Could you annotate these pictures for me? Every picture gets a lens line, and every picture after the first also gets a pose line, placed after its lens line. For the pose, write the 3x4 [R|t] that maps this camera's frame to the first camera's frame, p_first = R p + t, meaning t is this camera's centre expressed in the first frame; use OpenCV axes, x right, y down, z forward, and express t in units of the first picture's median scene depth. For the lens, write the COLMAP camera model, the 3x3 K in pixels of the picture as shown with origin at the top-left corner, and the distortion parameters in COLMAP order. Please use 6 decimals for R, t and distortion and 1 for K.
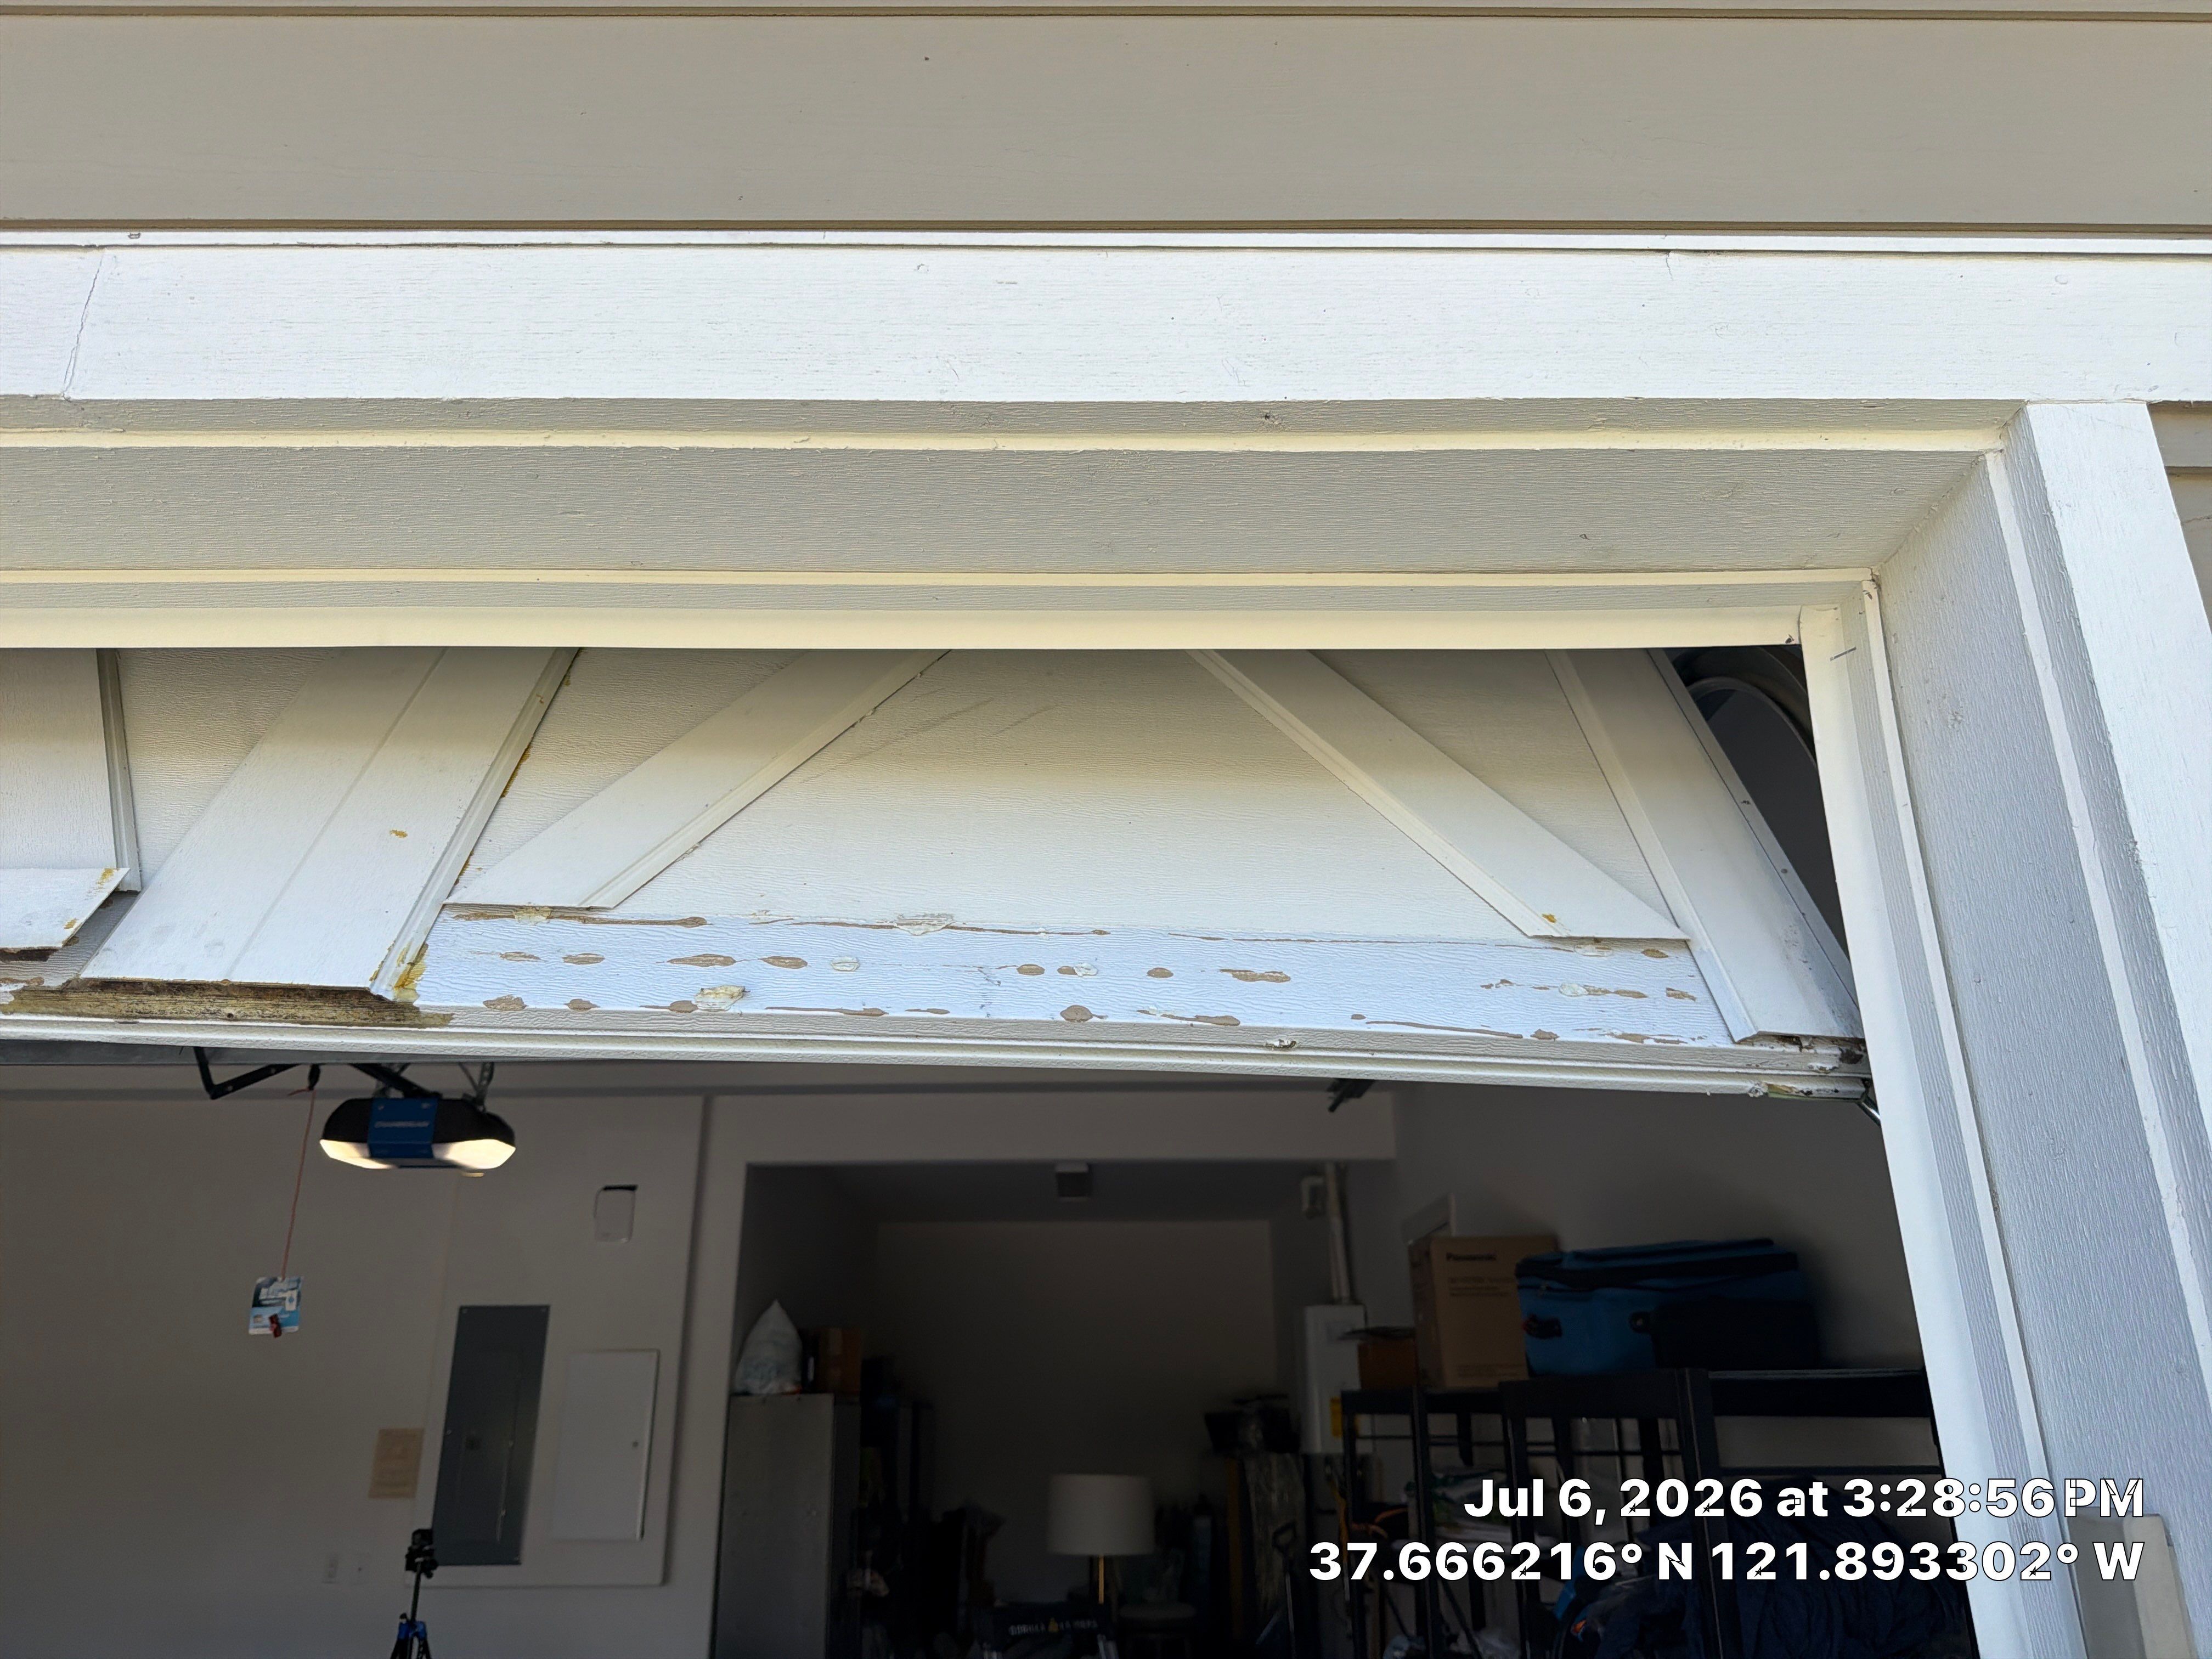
lens RADIAL K [[1671.8, 0, 1002.9], [0, 1671.8, 834.6], [0, 0, 1]] dist [-0.000812, -0.003883]
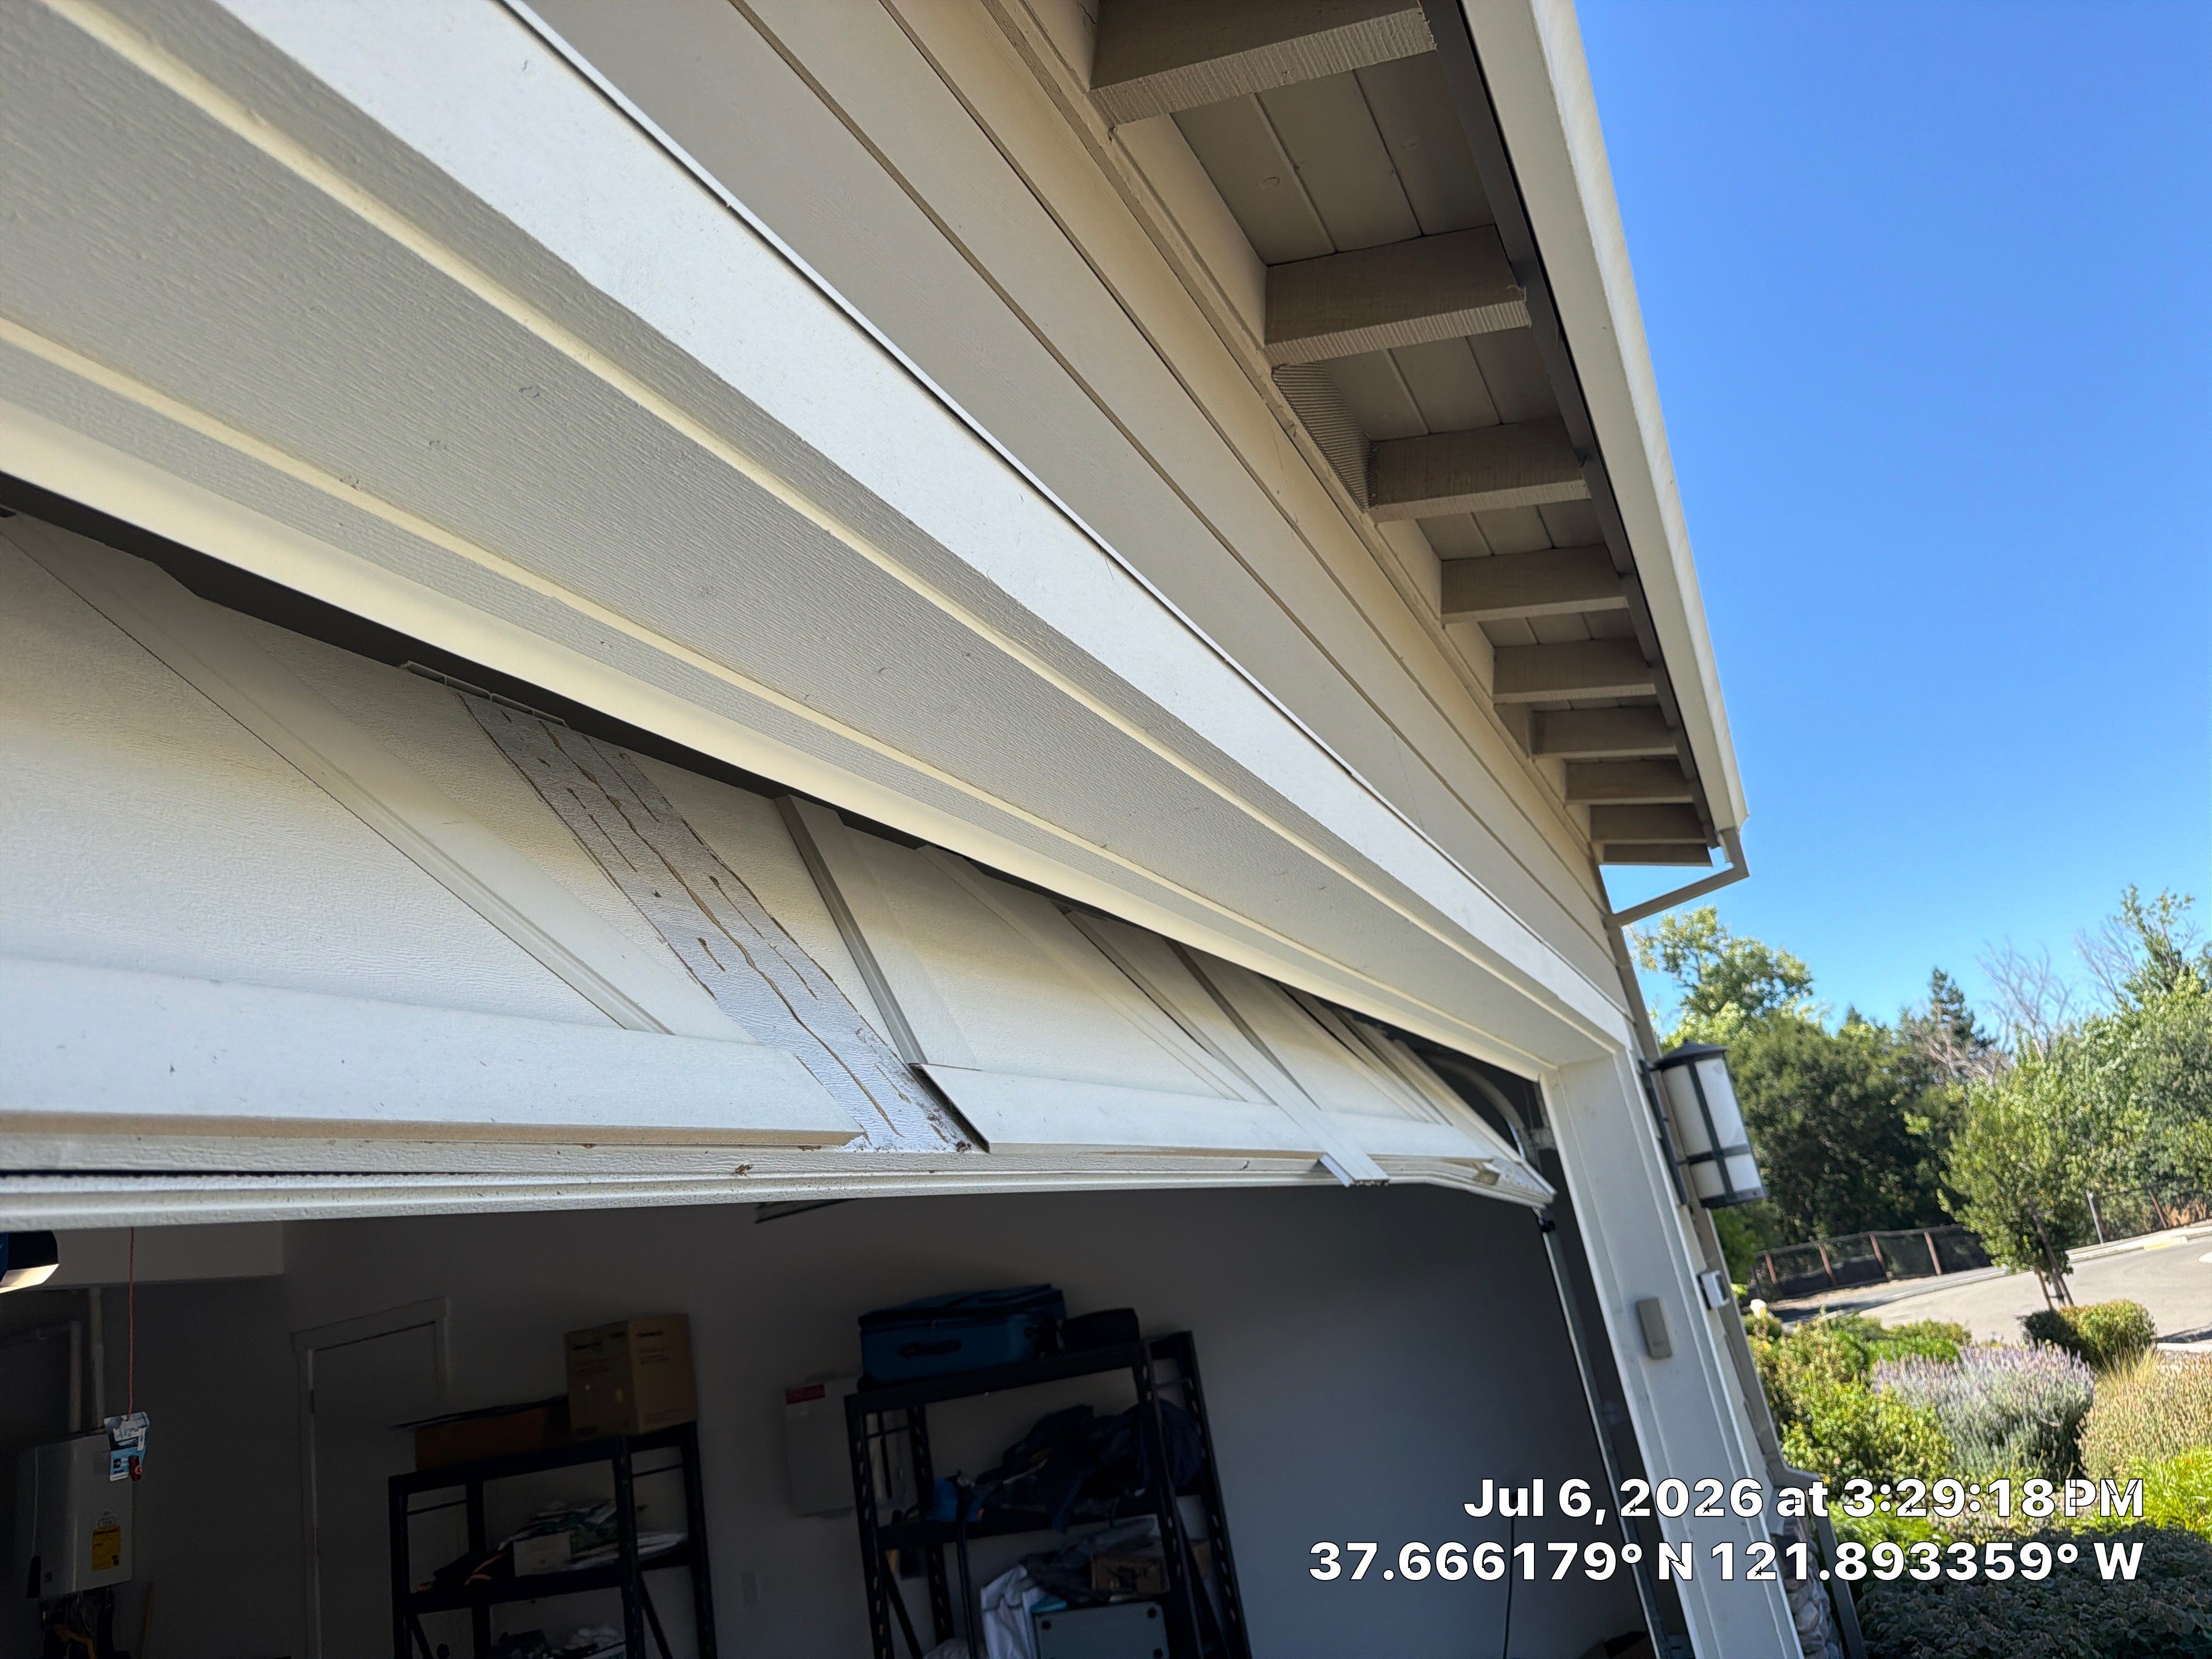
lens RADIAL K [[1675.3, 0, 1106.0], [0, 1675.3, 829.5], [0, 0, 1]] dist [0.094047, -0.121026]
pose [[0.452543, 0.187619, 0.871782, -1.256224], [-0.128039, 0.981157, -0.144693, 0.001874], [-0.882503, -0.046142, 0.468039, 0.061627]]
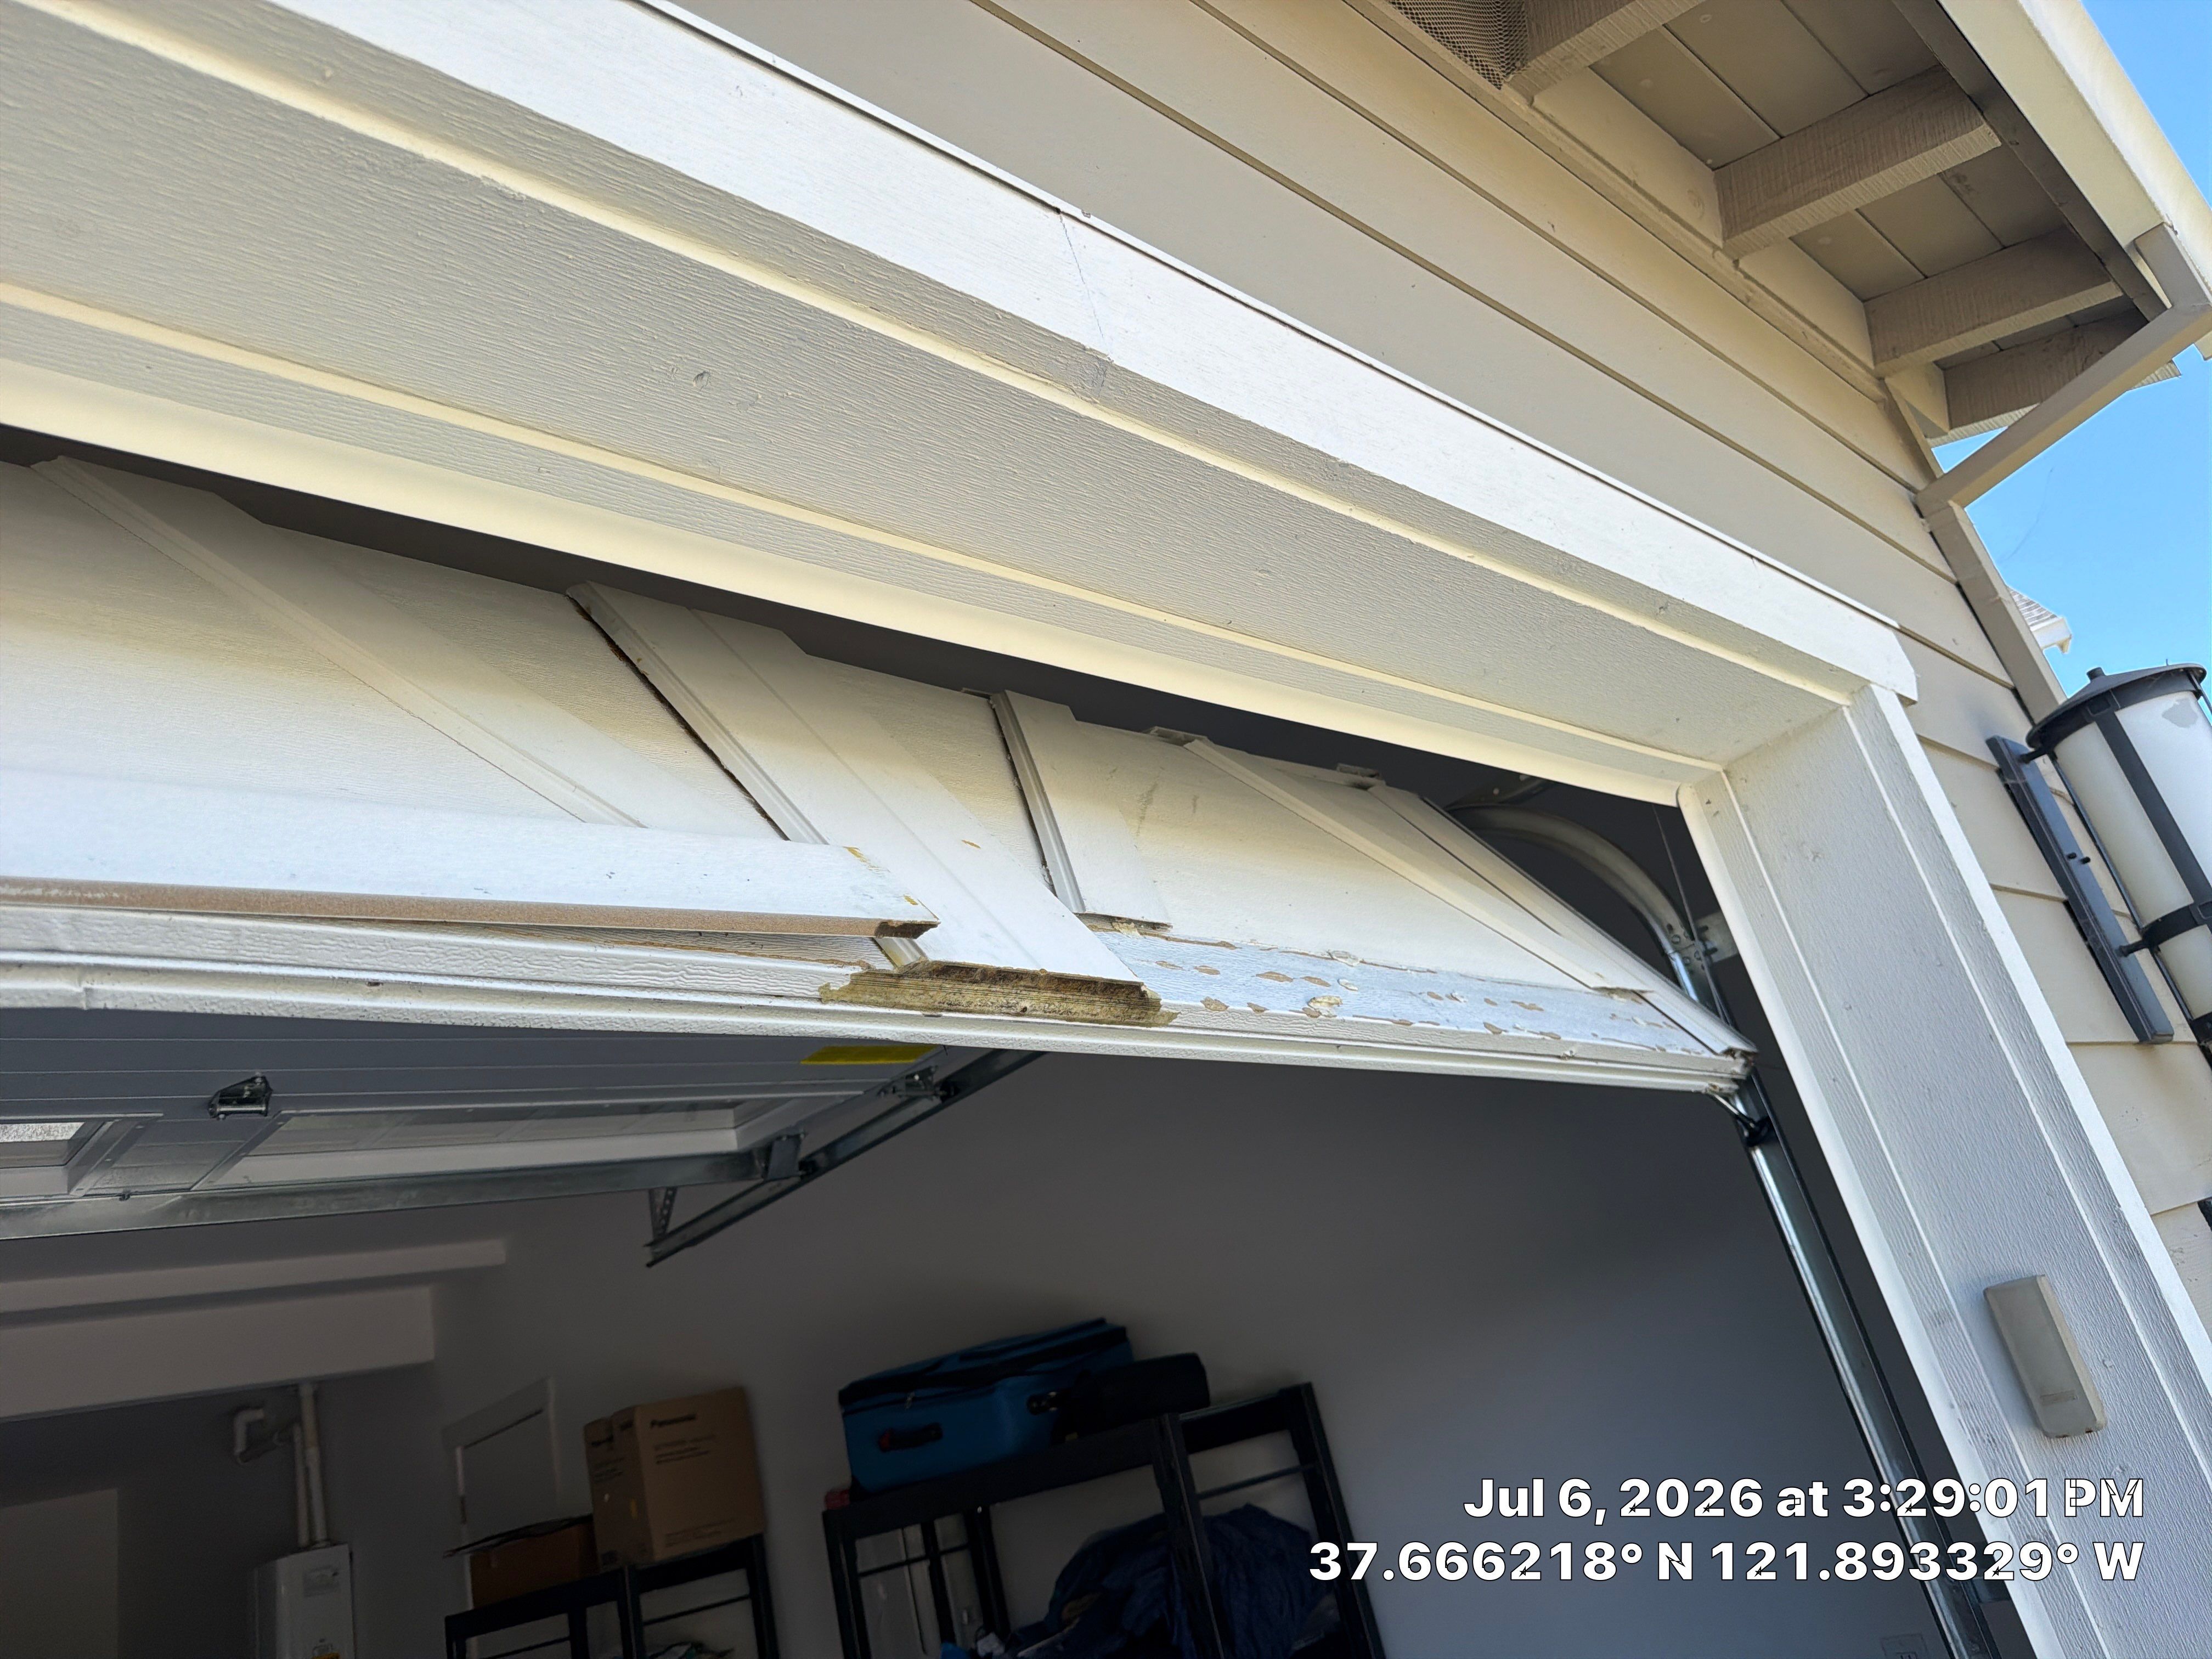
lens RADIAL K [[1675.3, 0, 1106.0], [0, 1675.3, 829.5], [0, 0, 1]] dist [0.094047, -0.121026]
pose [[0.713468, 0.098263, 0.693764, -0.411058], [-0.009670, 0.991404, -0.130475, 0.048710], [-0.700622, 0.086381, 0.708285, 0.103562]]
